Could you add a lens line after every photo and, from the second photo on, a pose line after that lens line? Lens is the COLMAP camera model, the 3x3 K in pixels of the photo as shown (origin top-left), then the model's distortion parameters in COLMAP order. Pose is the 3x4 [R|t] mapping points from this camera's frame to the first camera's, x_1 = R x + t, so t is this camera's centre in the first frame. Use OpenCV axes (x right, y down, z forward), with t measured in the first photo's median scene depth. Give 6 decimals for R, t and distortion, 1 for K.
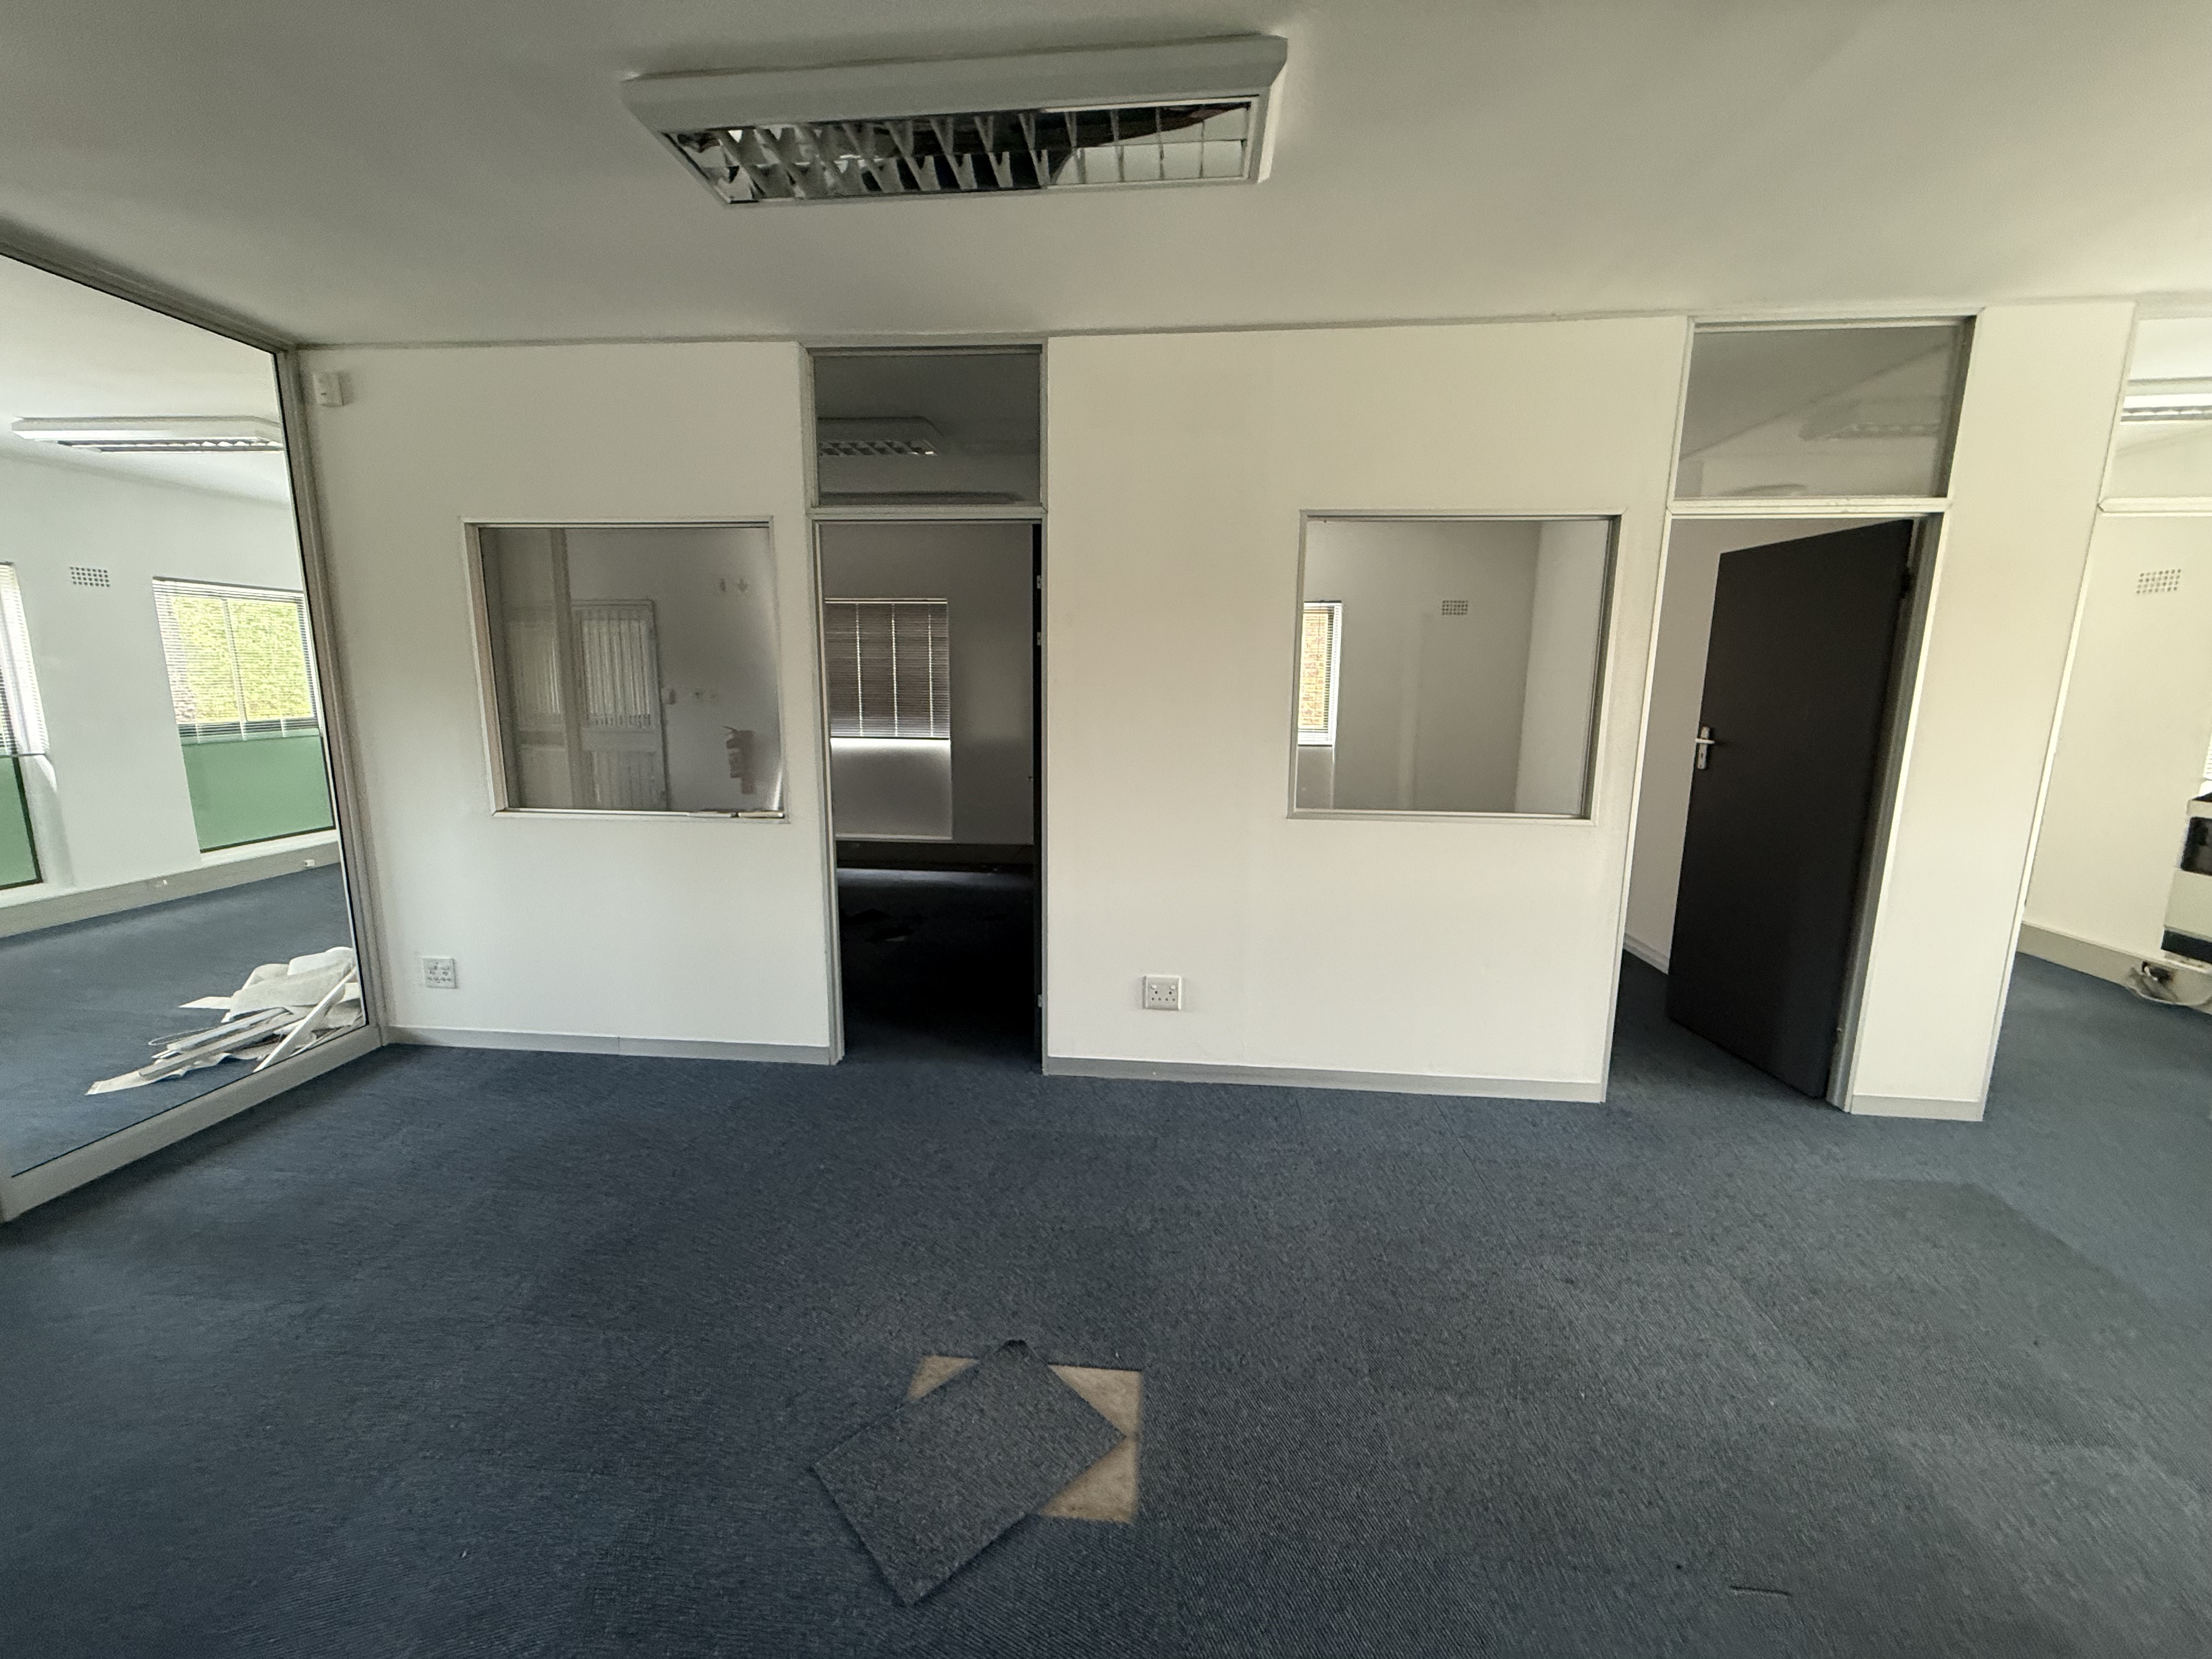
lens RADIAL K [[881.0, 0, 1099.3], [0, 881.0, 828.6], [0, 0, 1]] dist [0.000368, -0.000209]
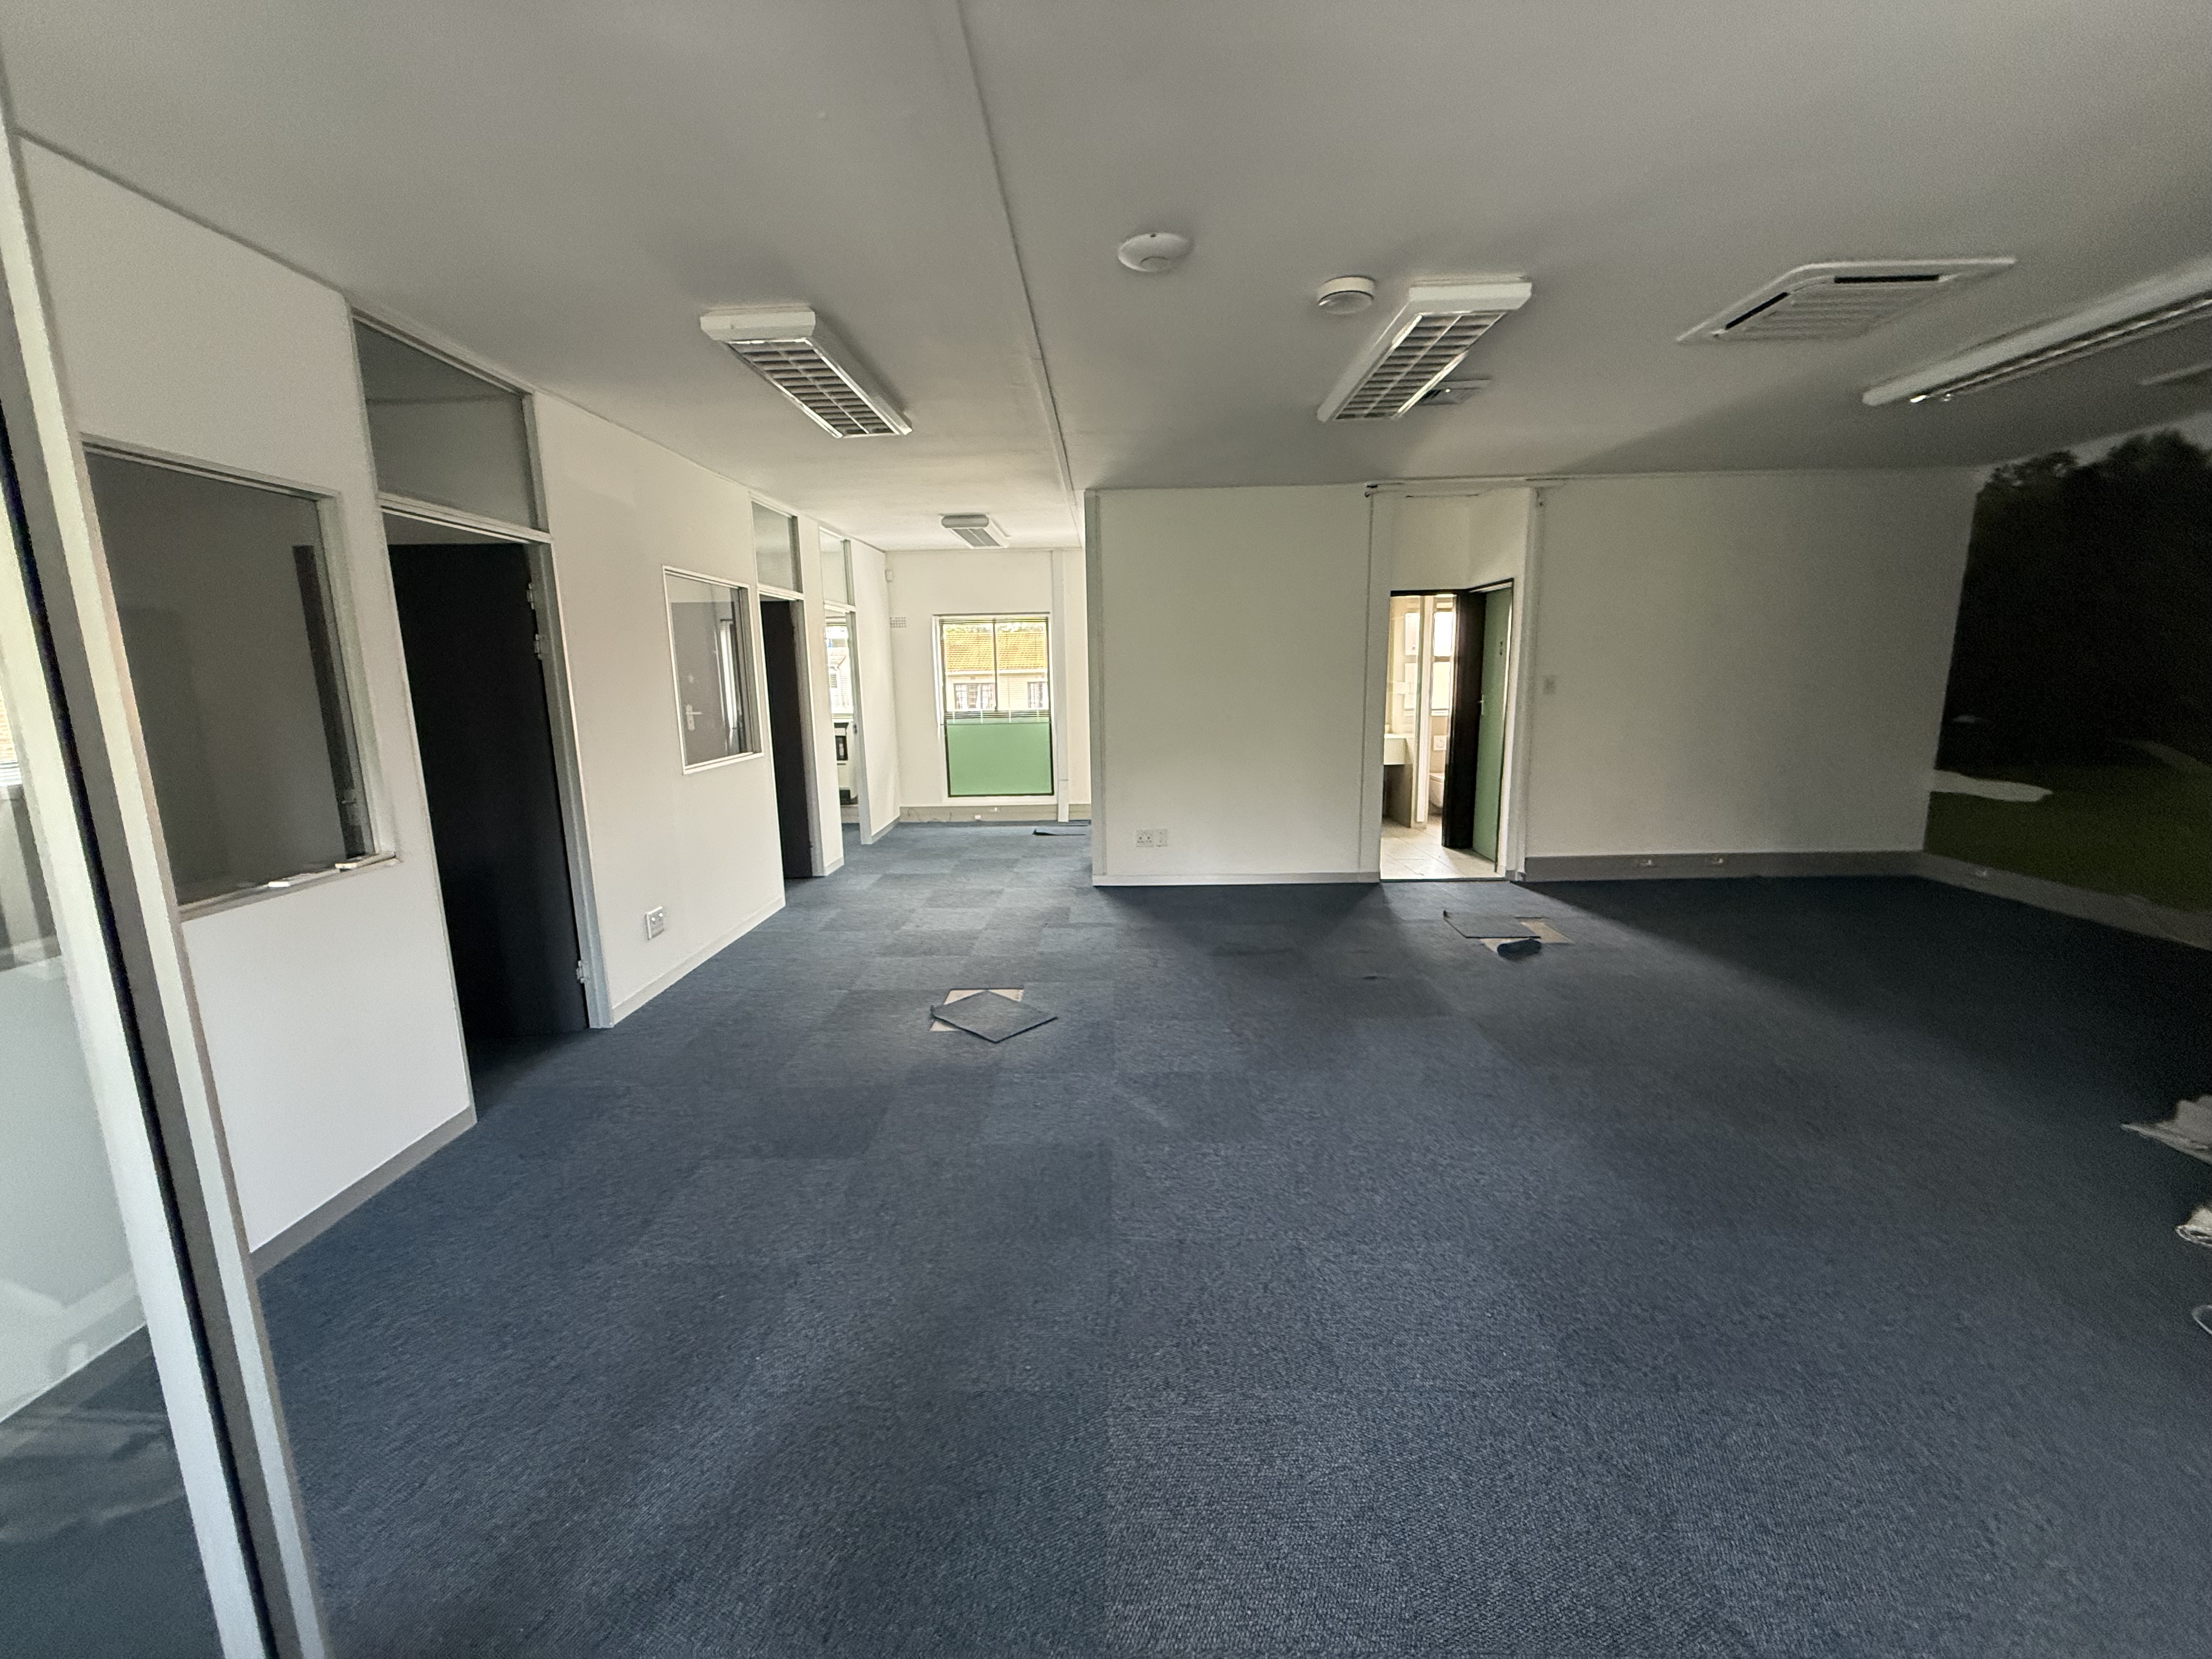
lens RADIAL K [[881.0, 0, 1099.3], [0, 881.0, 828.6], [0, 0, 1]] dist [0.000368, -0.000209]
pose [[-0.067766, -0.183095, 0.980757, -1.176973], [0.188391, 0.962984, 0.192794, -0.070738], [-0.979753, 0.197831, -0.030764, 0.361791]]
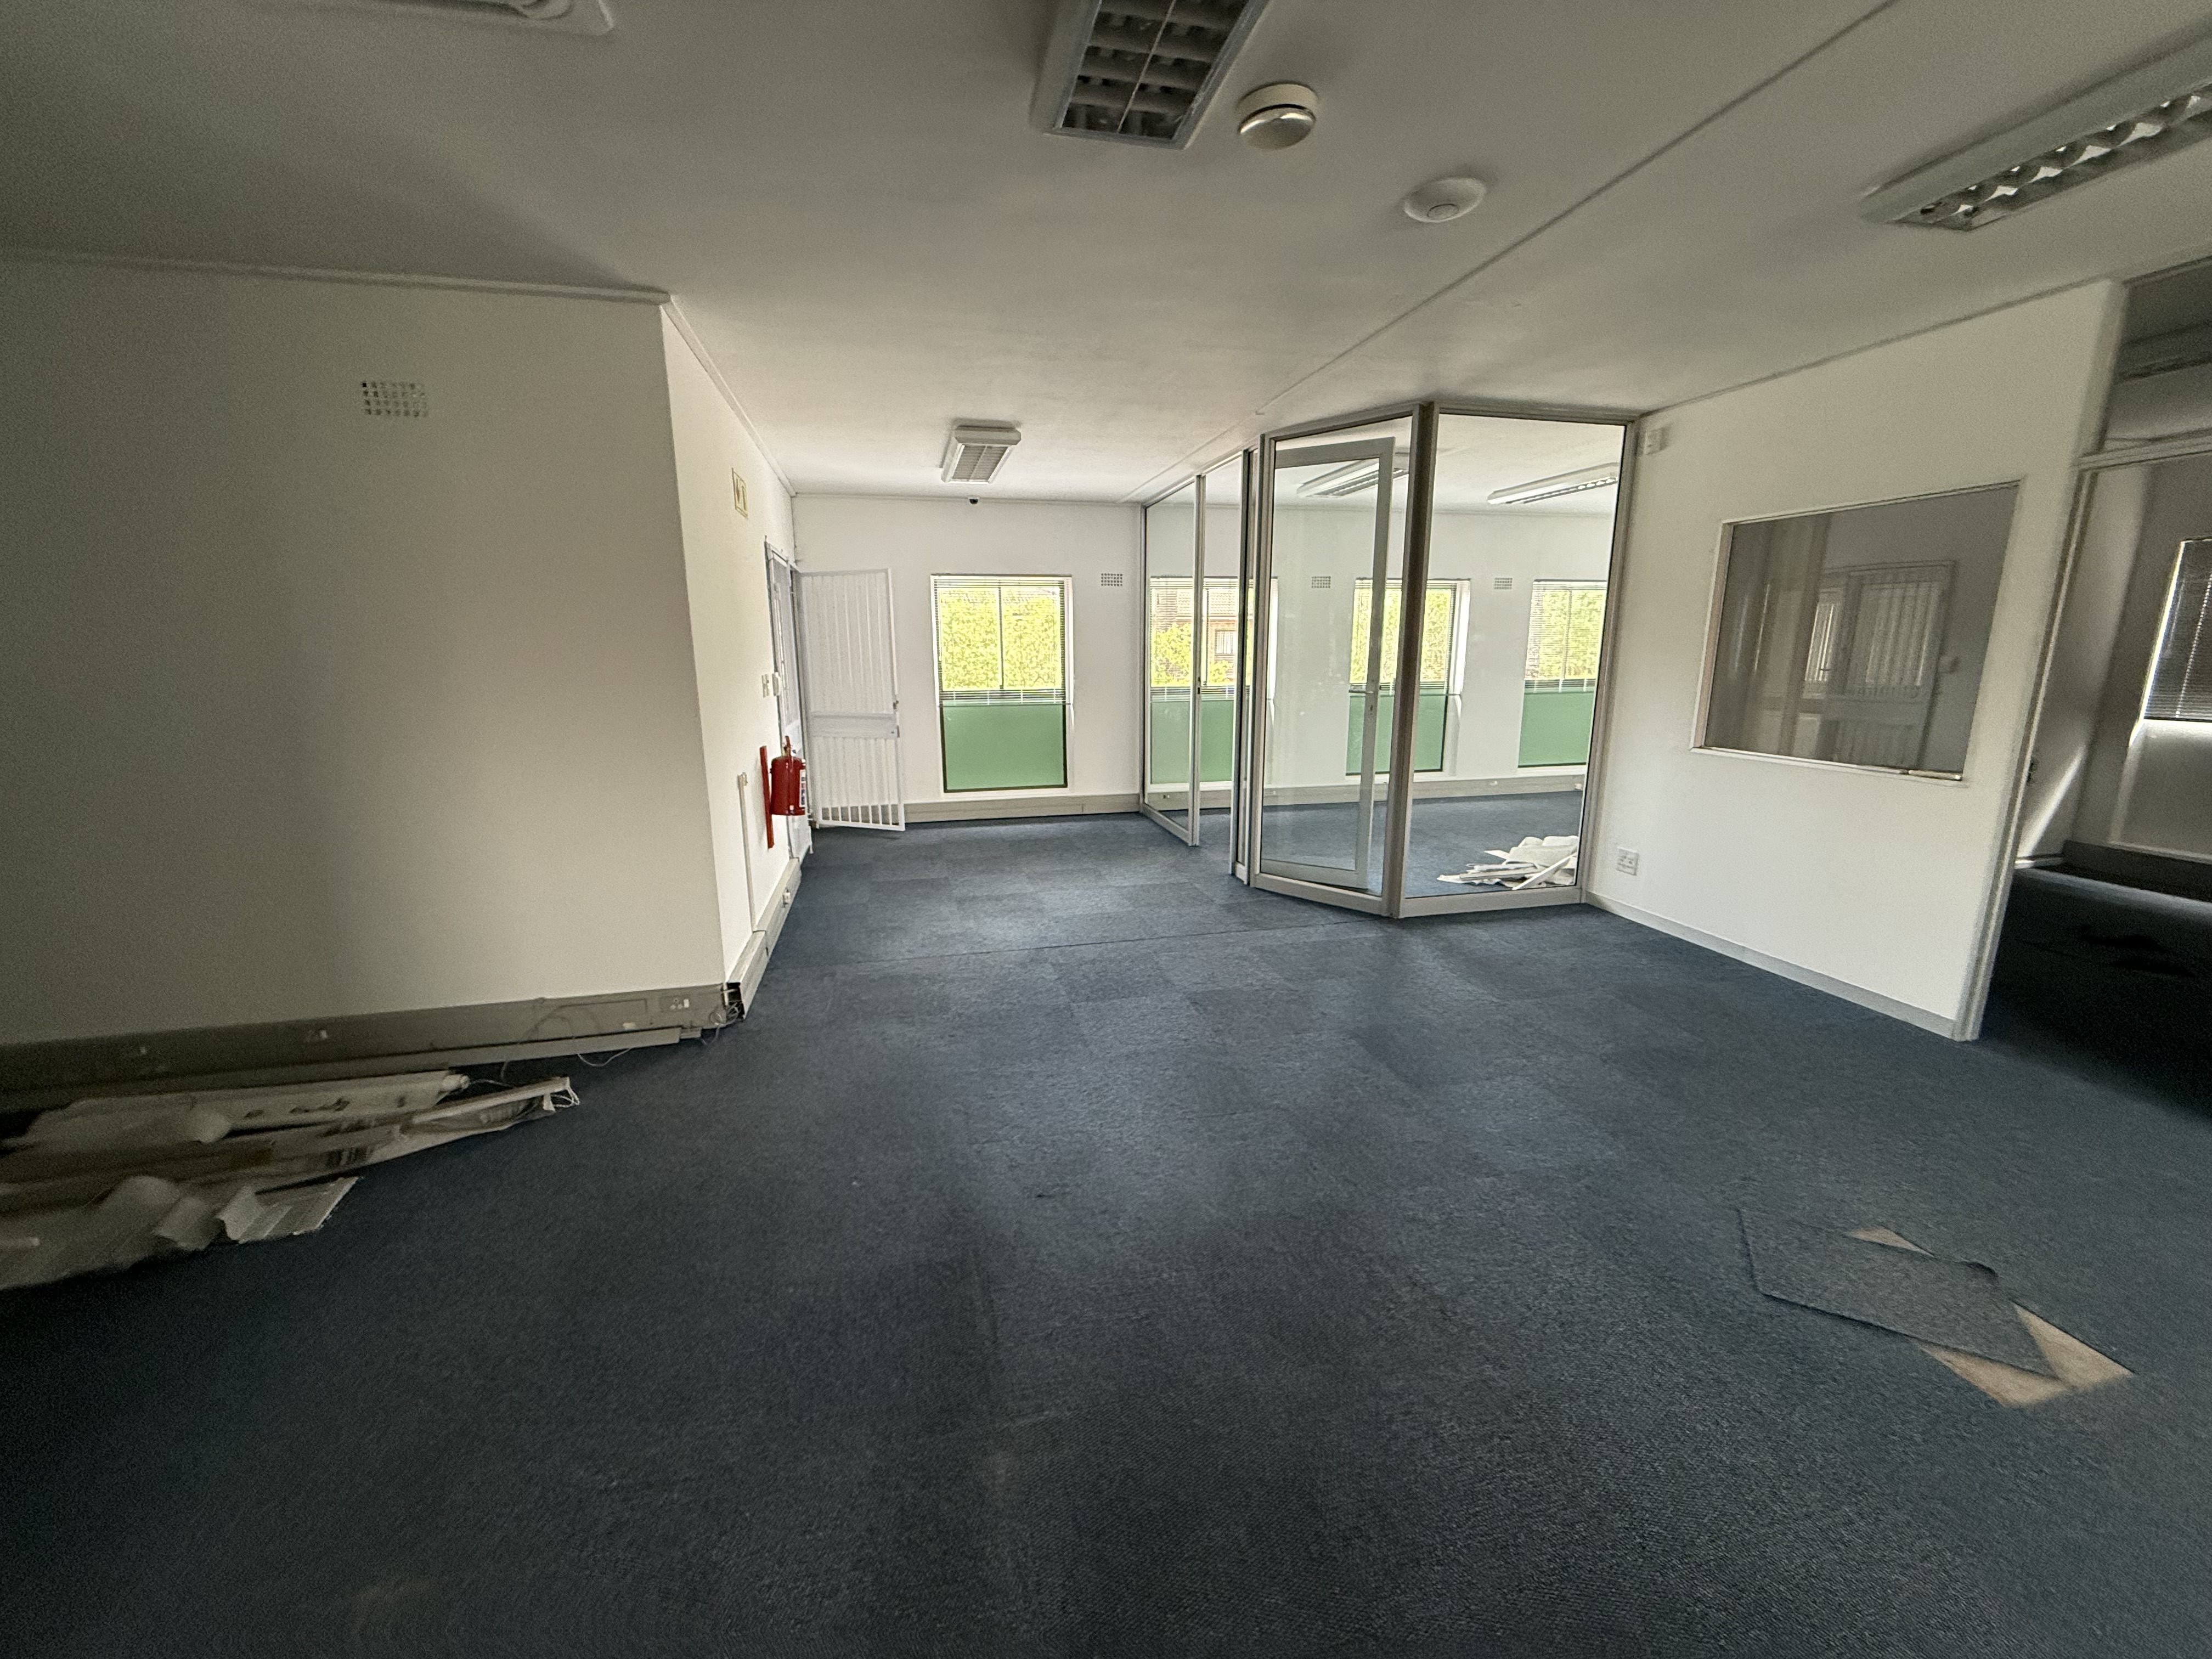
lens RADIAL K [[878.7, 0, 1093.9], [0, 878.7, 828.6], [0, 0, 1]] dist [0.000781, -0.000005]
pose [[0.303658, 0.183050, -0.935032, 0.276614], [-0.152551, 0.978051, 0.141930, 0.047274], [0.940489, 0.099542, 0.324917, -0.235269]]
